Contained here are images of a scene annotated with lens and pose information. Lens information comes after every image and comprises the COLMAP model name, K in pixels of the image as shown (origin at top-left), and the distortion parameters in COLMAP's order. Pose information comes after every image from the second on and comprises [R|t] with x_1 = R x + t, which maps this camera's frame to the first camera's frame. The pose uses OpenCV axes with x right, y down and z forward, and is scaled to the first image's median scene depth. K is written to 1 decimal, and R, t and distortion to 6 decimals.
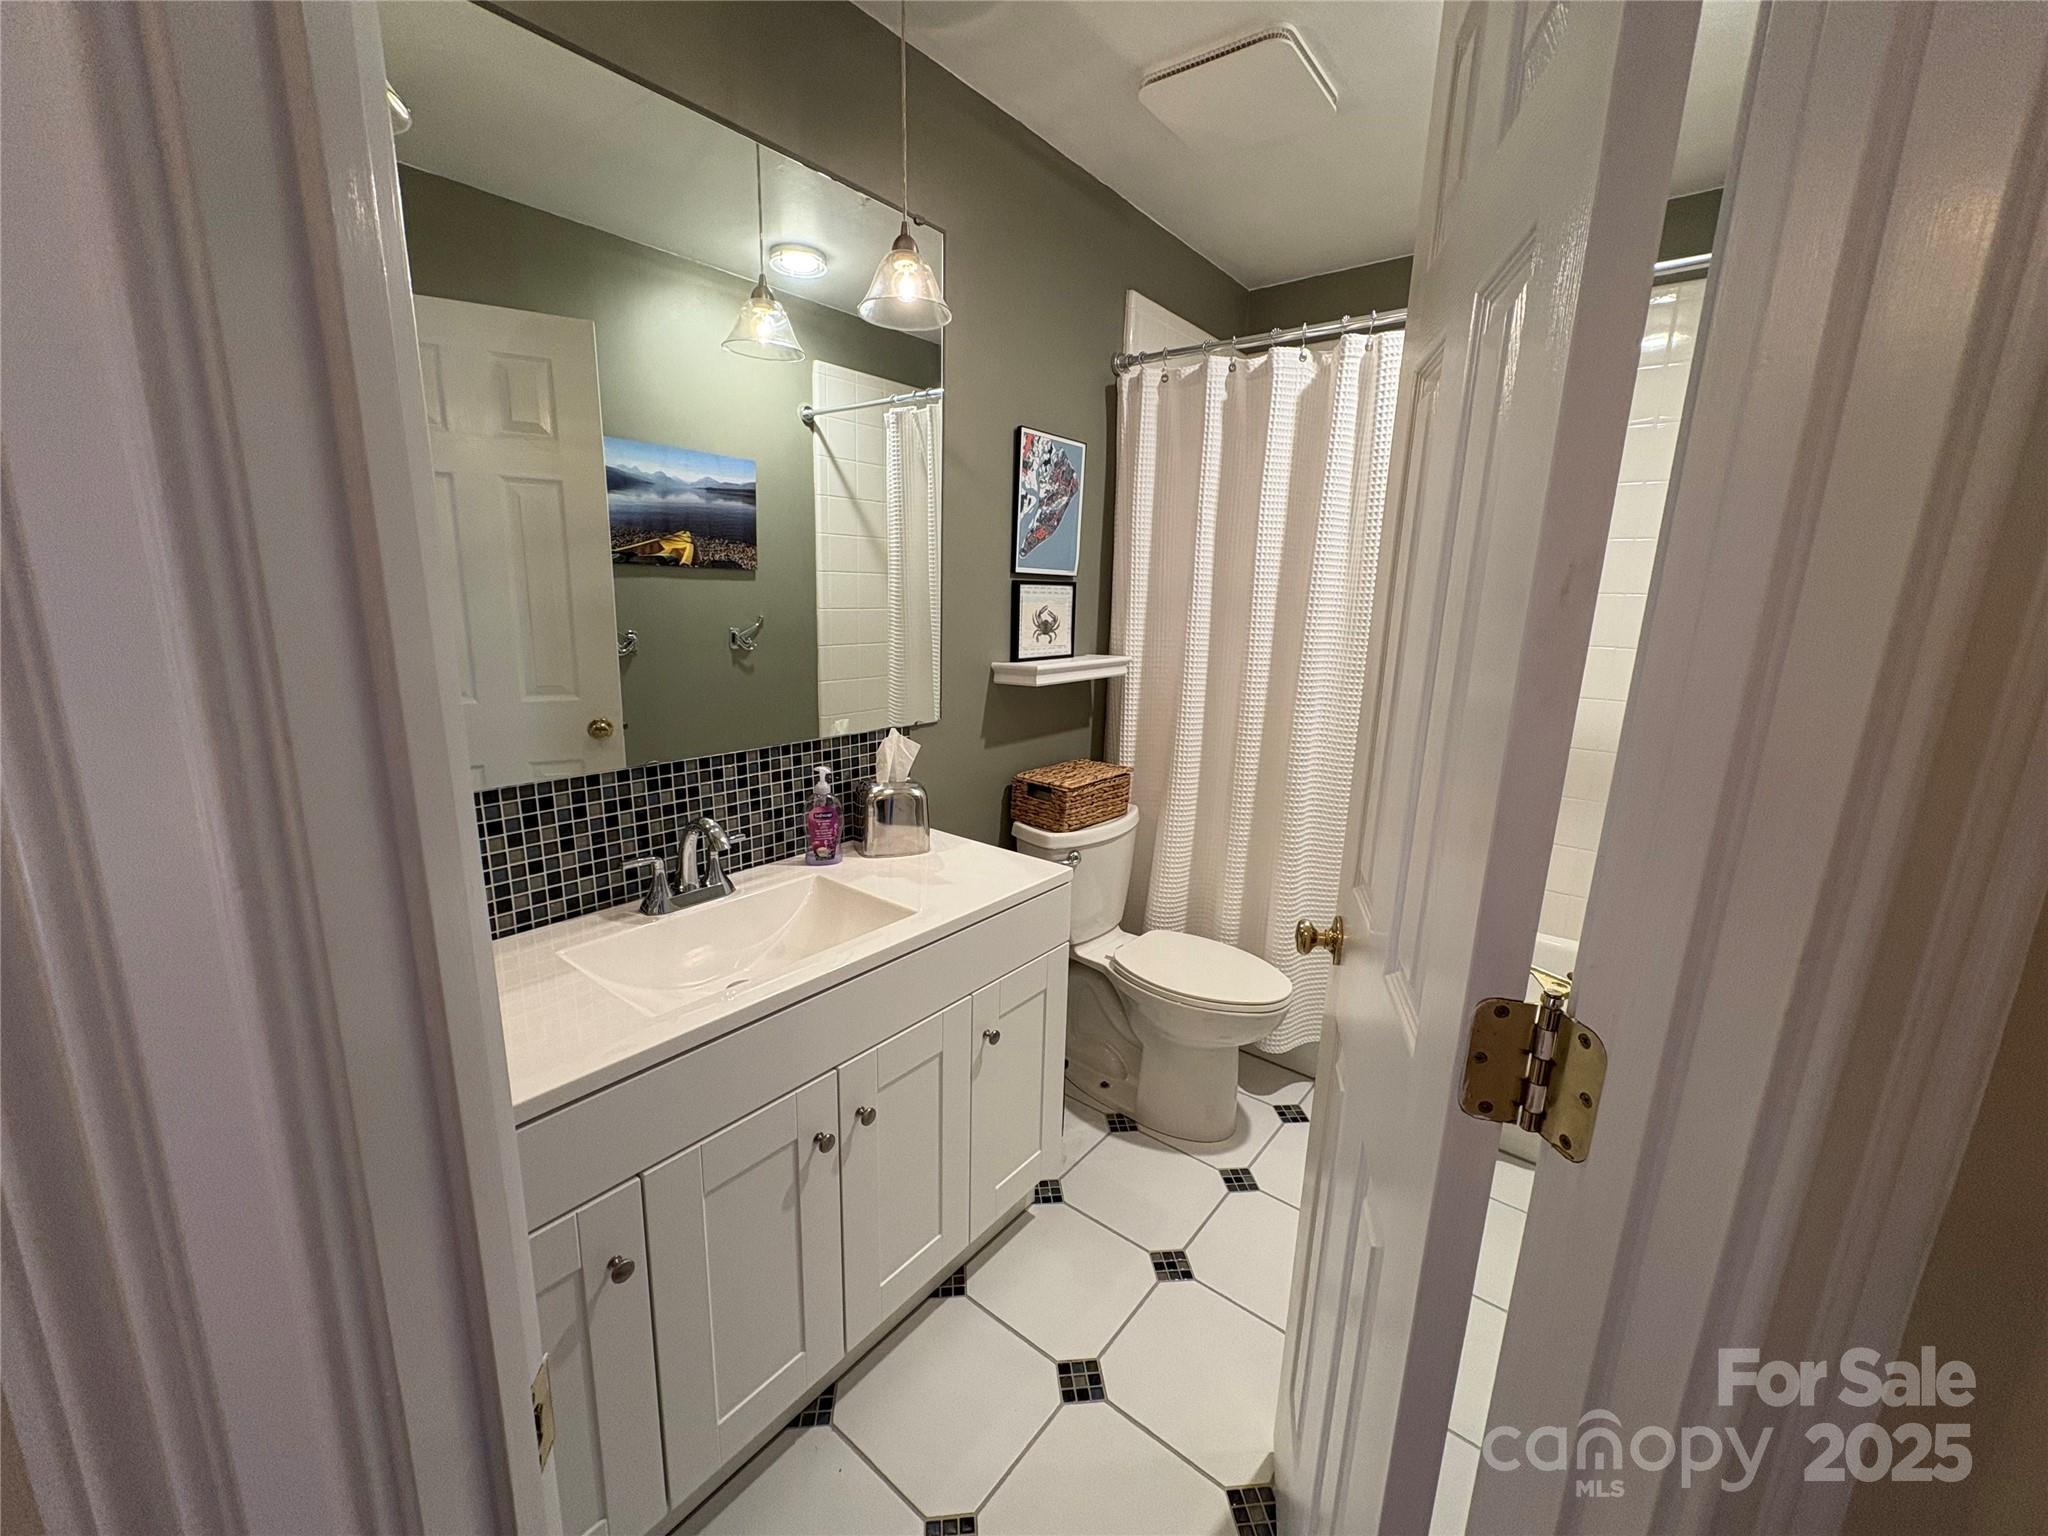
lens RADIAL K [[822.3, 0, 1019.6], [0, 822.3, 775.4], [0, 0, 1]] dist [-0.000118, -0.000300]
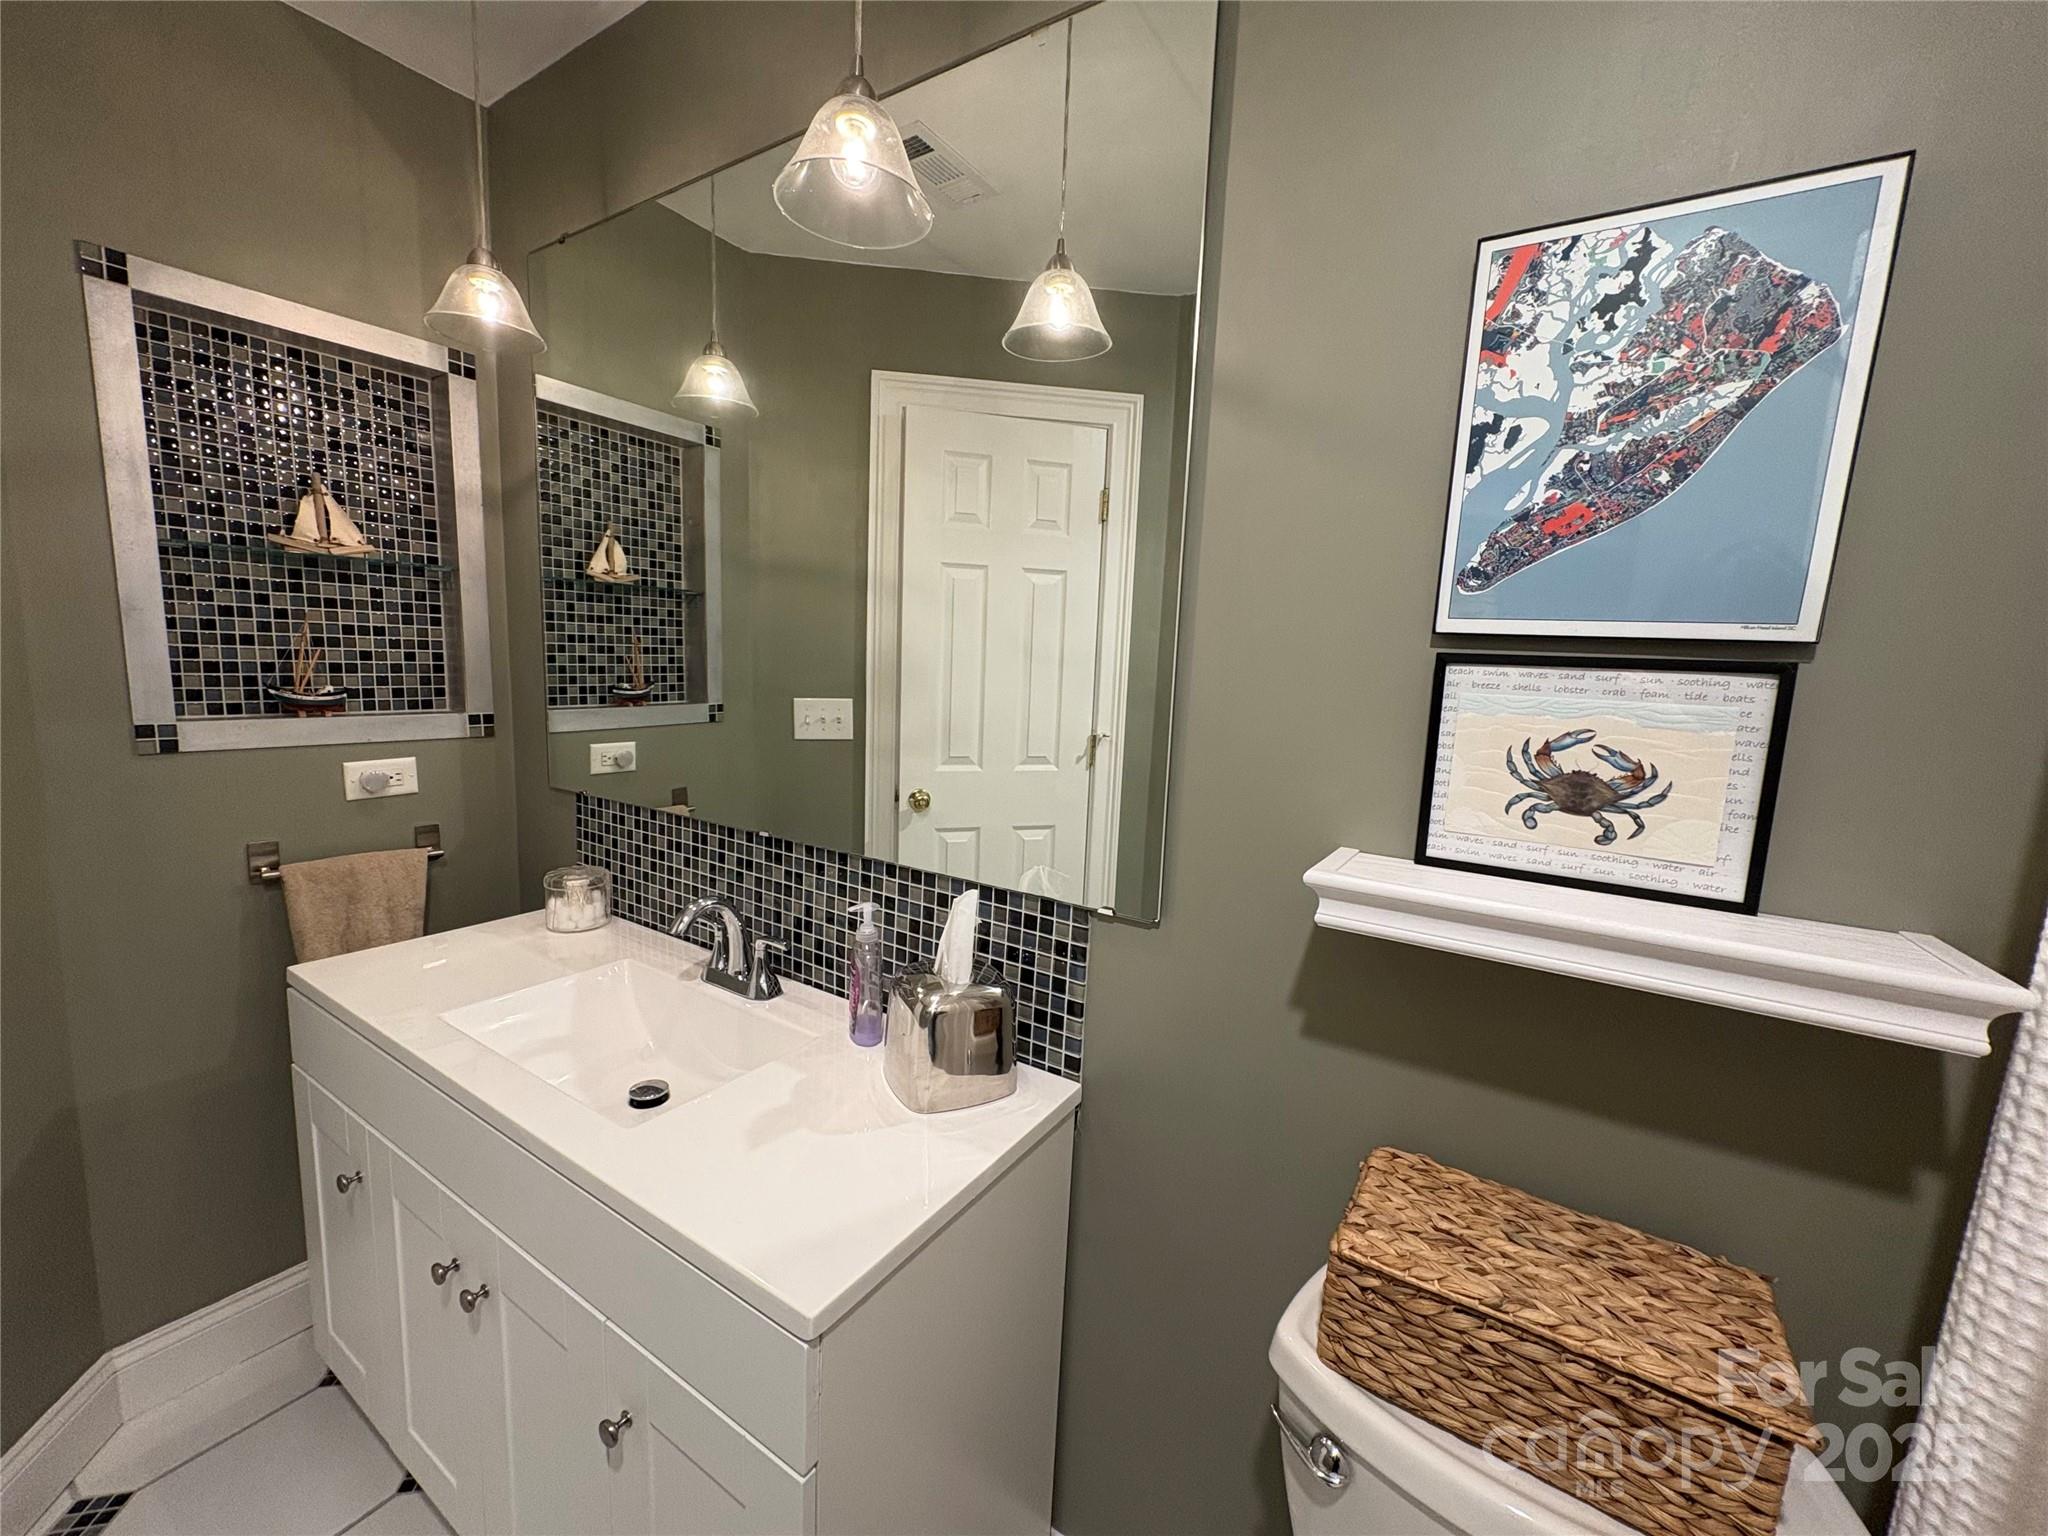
lens RADIAL K [[822.3, 0, 1023.1], [0, 822.3, 757.5], [0, 0, 1]] dist [-0.000118, -0.000300]
pose [[0.102175, 0.118220, -0.987717, 0.357289], [-0.247611, 0.964684, 0.089849, -0.178090], [0.963457, 0.235389, 0.127839, 0.780497]]
